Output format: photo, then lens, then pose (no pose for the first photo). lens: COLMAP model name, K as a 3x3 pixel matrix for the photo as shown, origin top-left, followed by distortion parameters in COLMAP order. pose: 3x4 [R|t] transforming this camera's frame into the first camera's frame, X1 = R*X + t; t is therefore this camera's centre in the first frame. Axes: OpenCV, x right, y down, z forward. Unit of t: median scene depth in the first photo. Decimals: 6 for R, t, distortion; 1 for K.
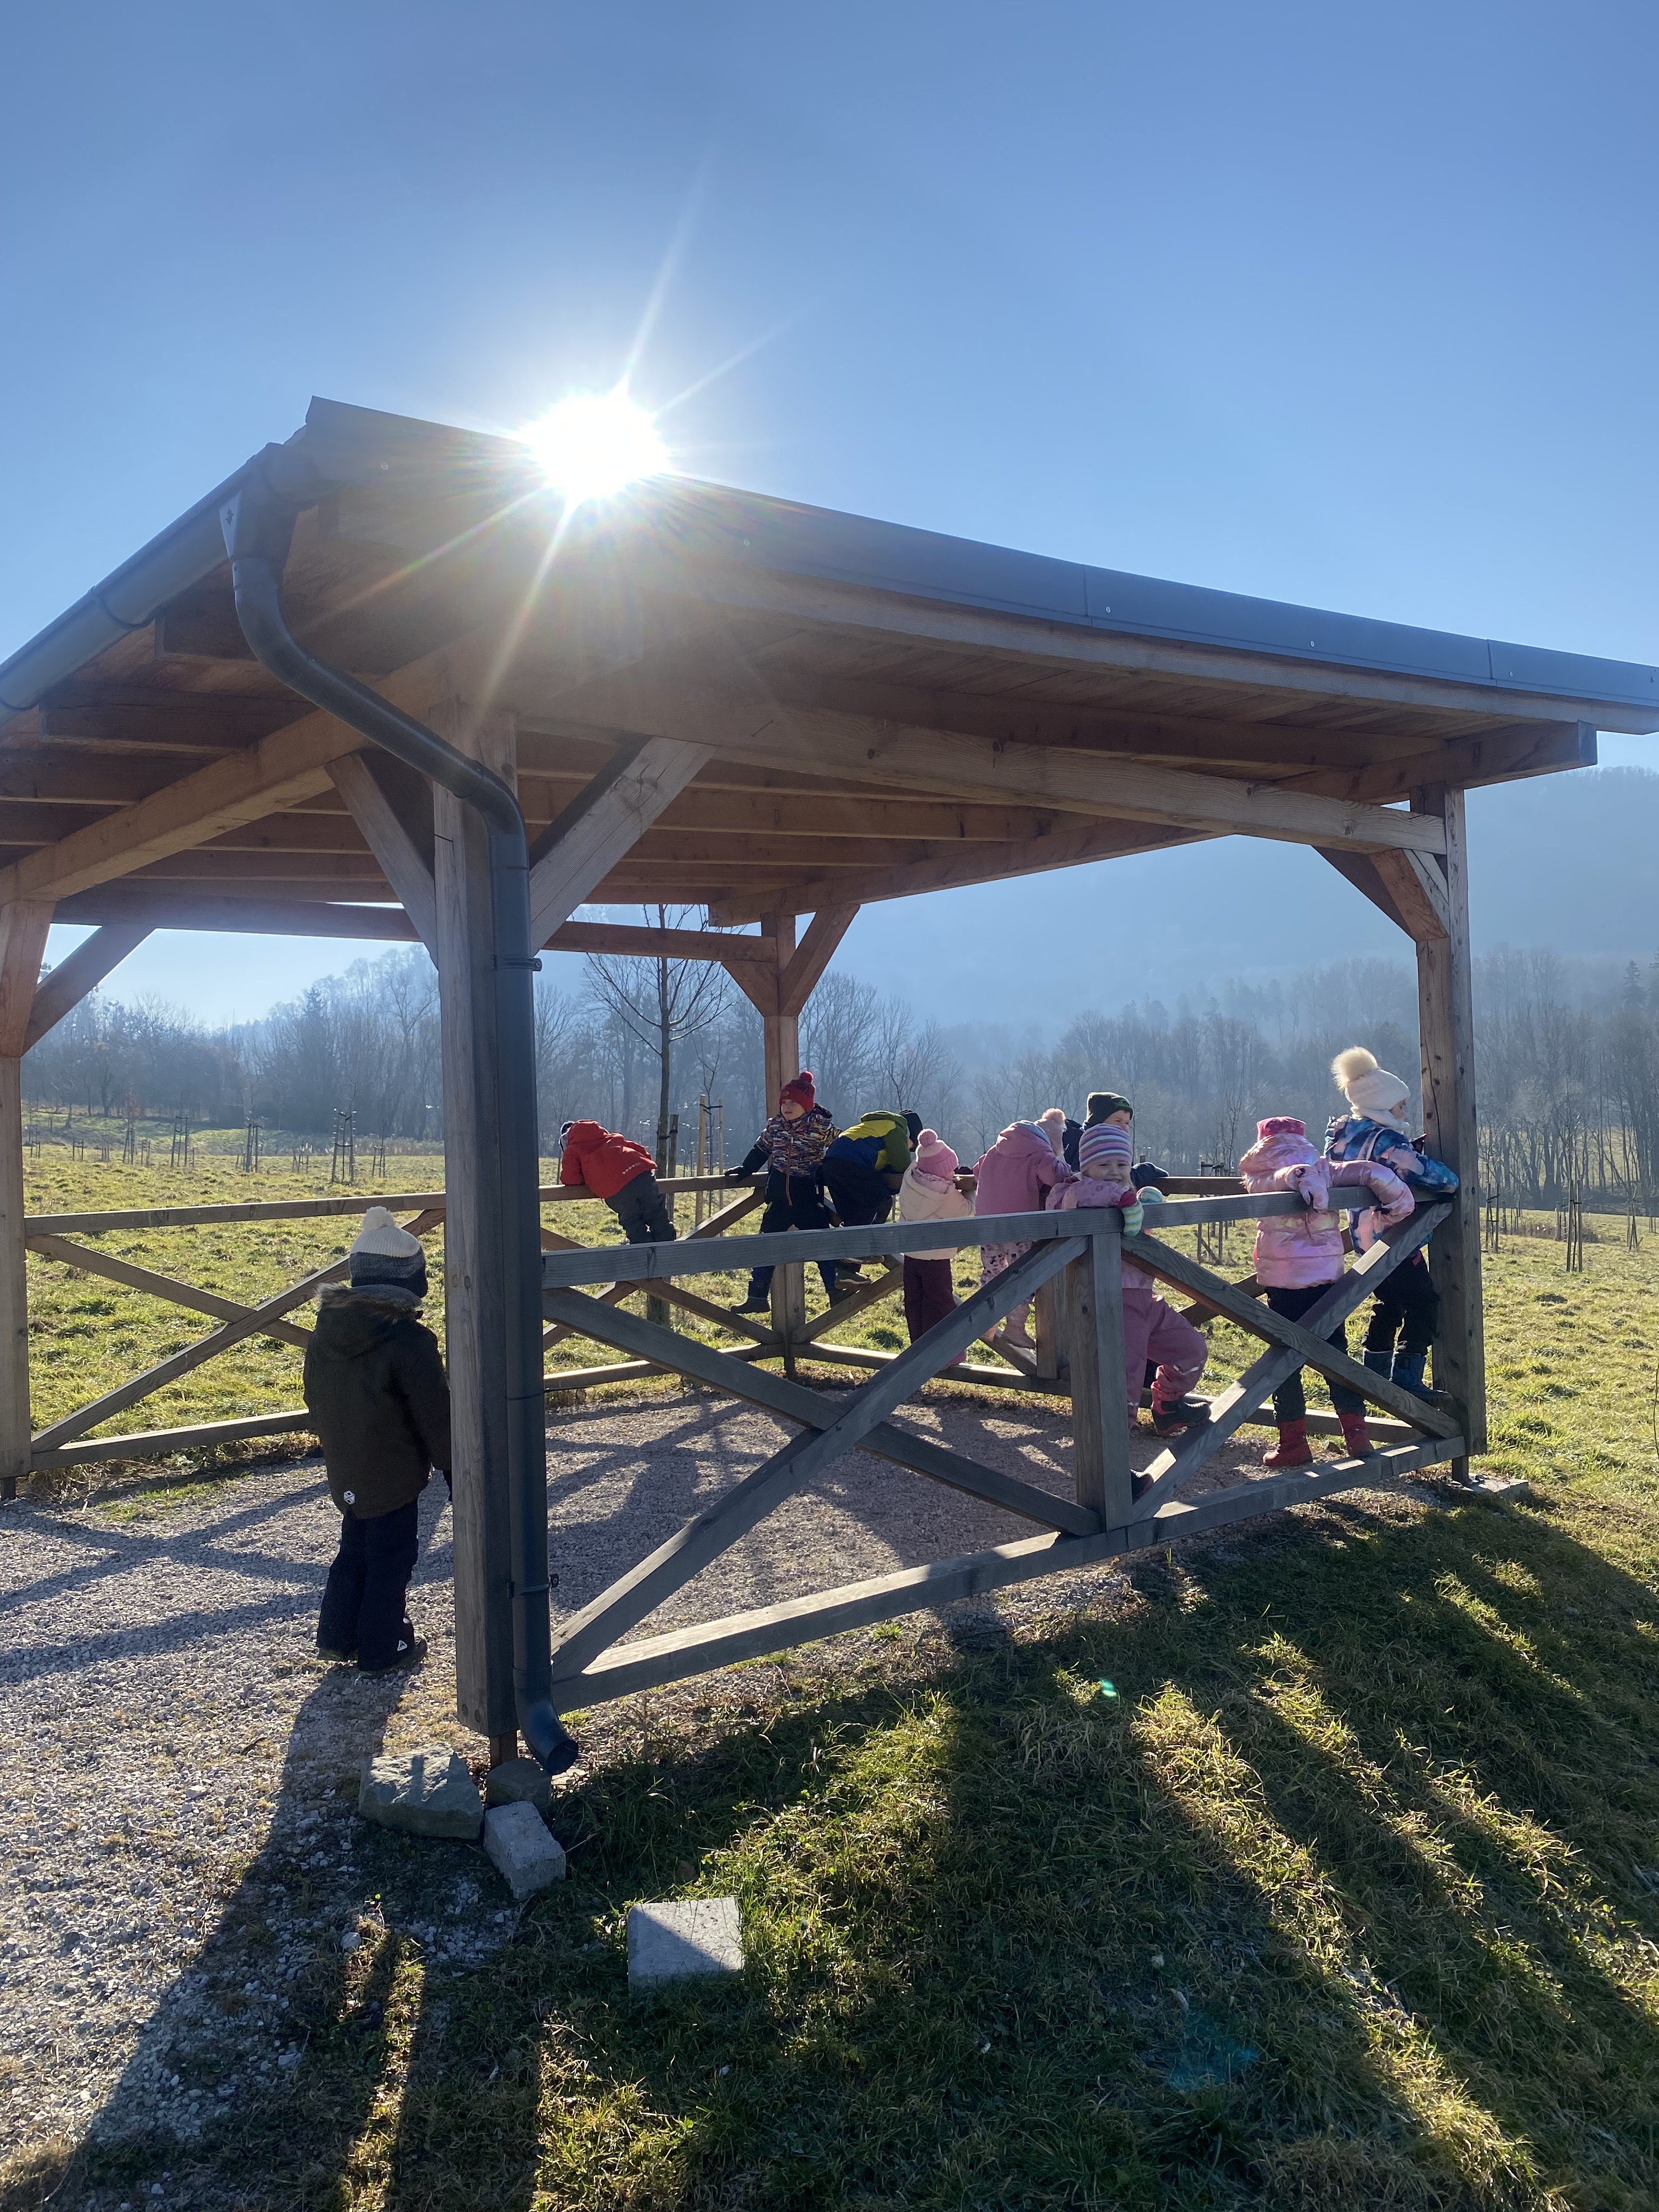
lens RADIAL K [[1662.0, 0, 821.4], [0, 1662.0, 1107.0], [0, 0, 1]] dist [0.022570, -0.020684]
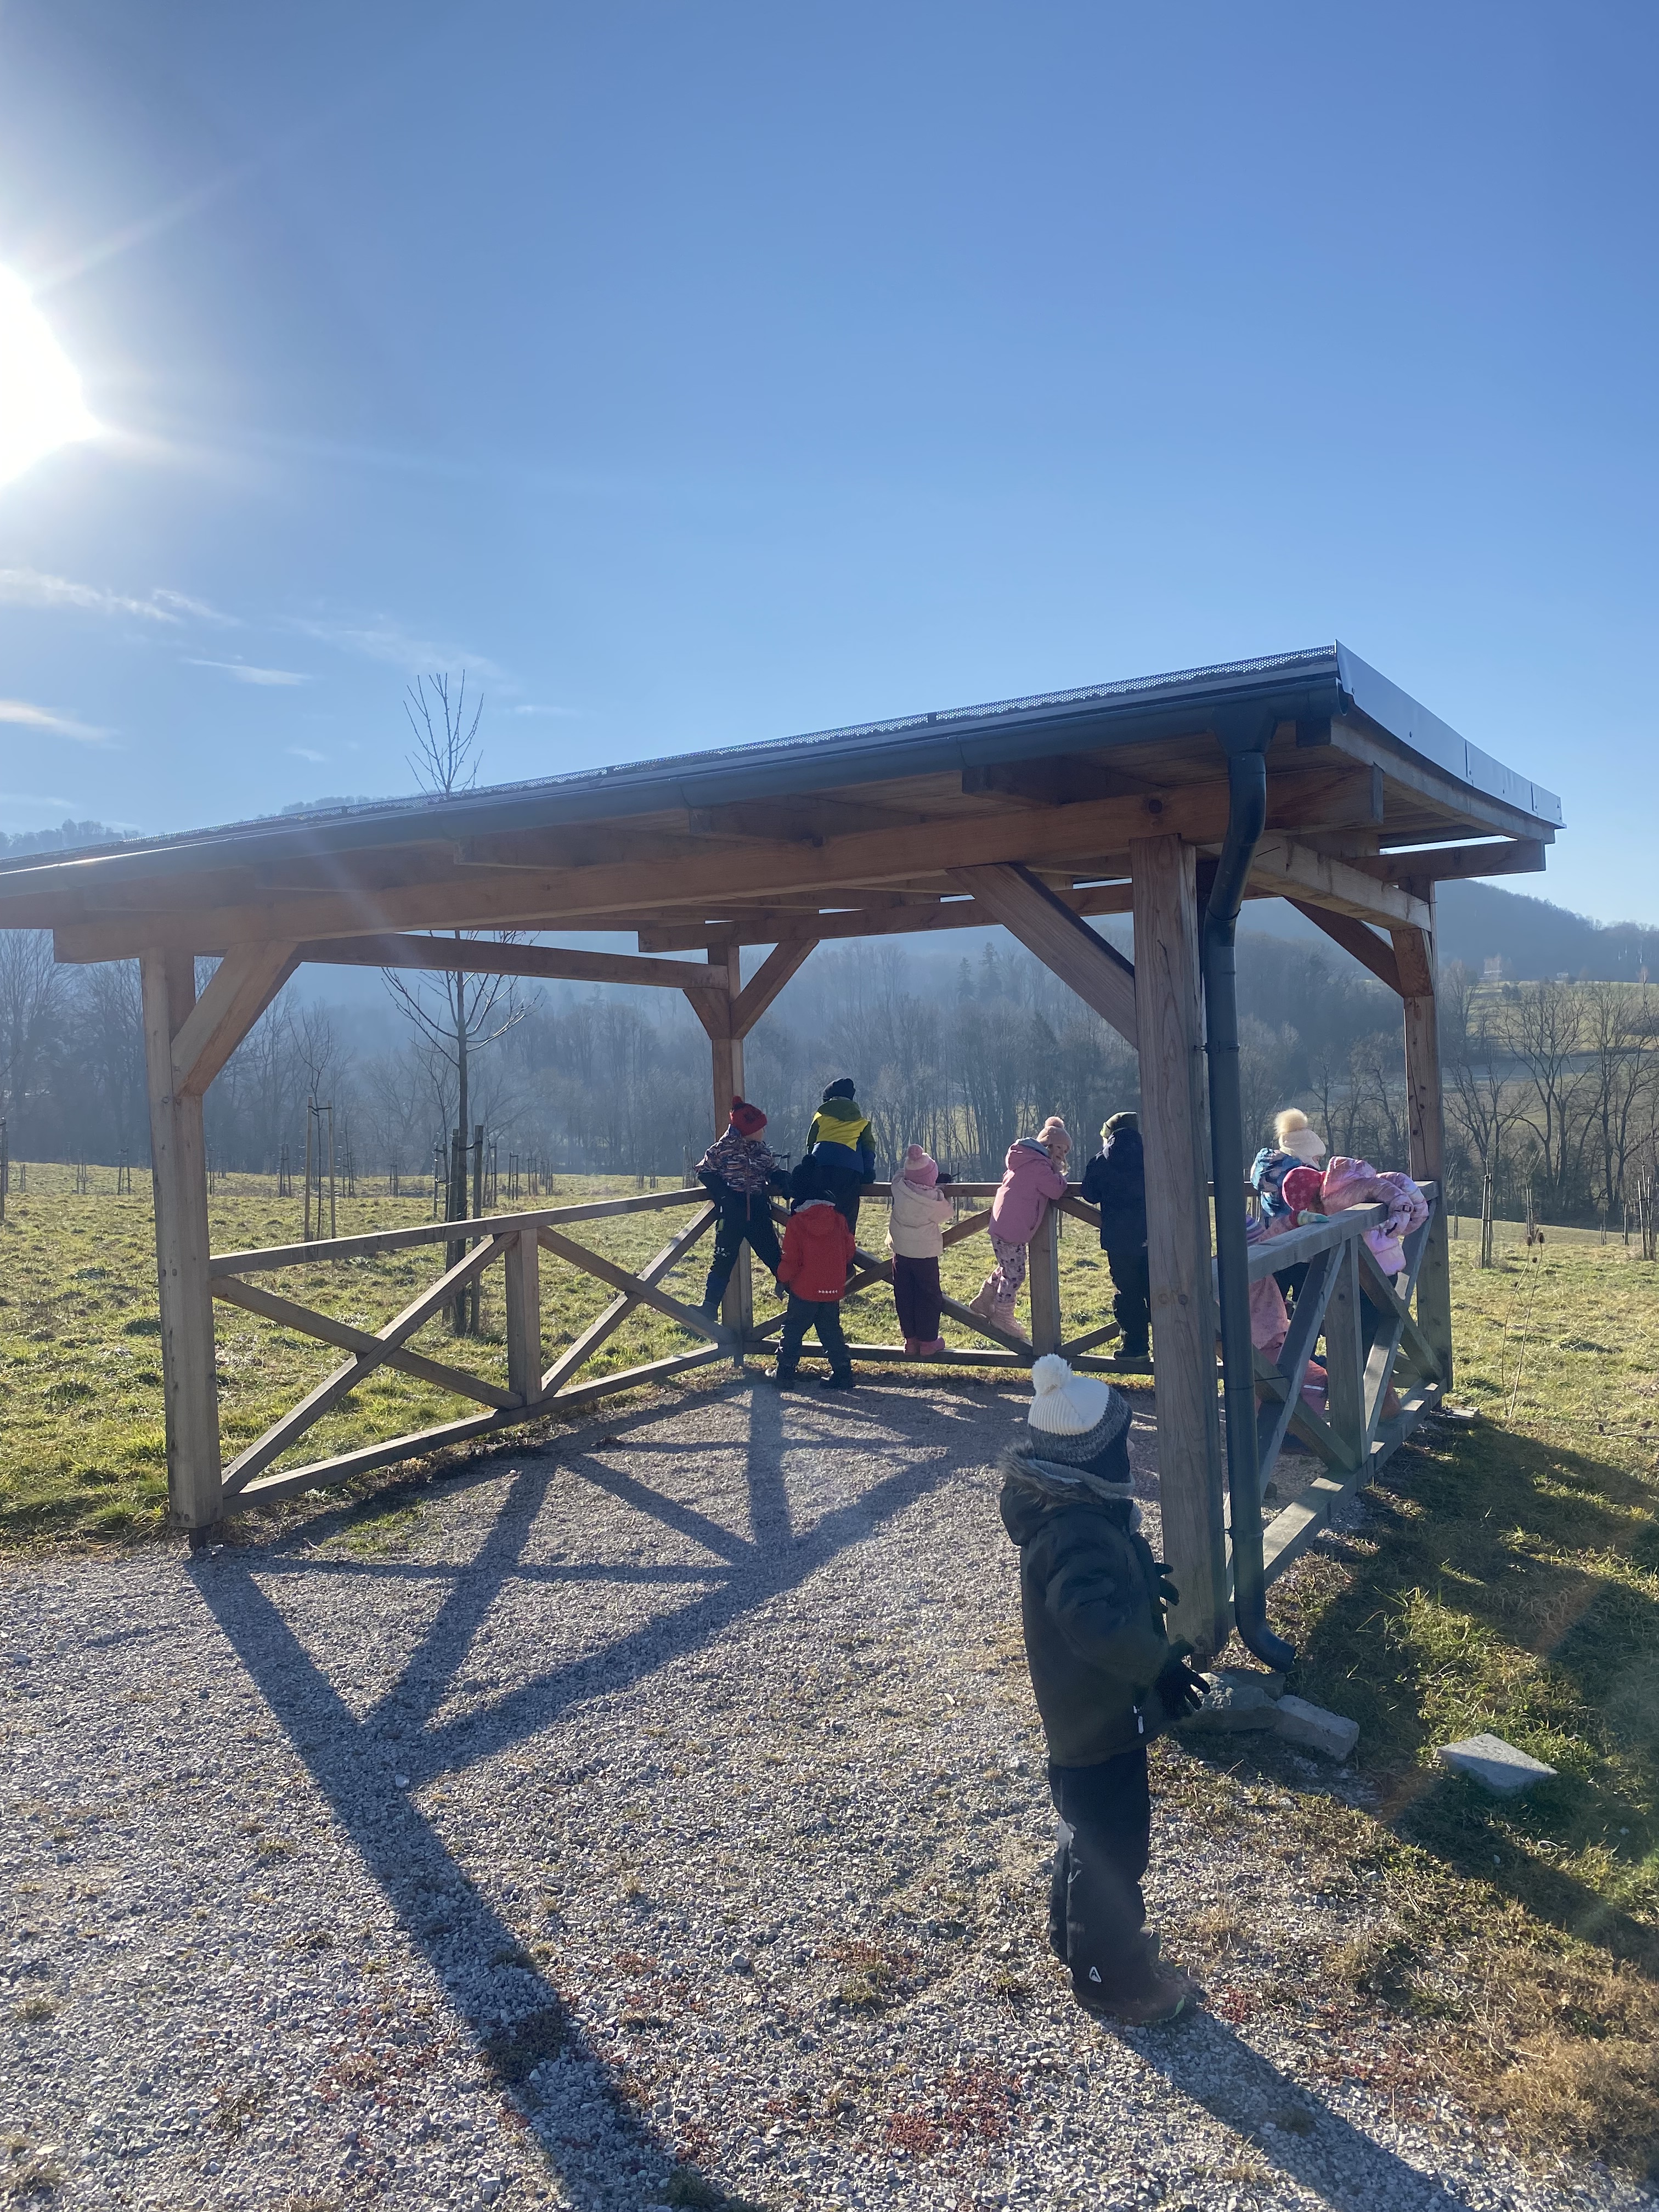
lens RADIAL K [[1662.0, 0, 833.0], [0, 1662.0, 1118.8], [0, 0, 1]] dist [0.022570, -0.020684]
pose [[0.932530, -0.014780, 0.360791, -0.349928], [0.009079, 0.999806, 0.017491, -0.021471], [-0.360979, -0.013035, 0.932483, -0.028544]]
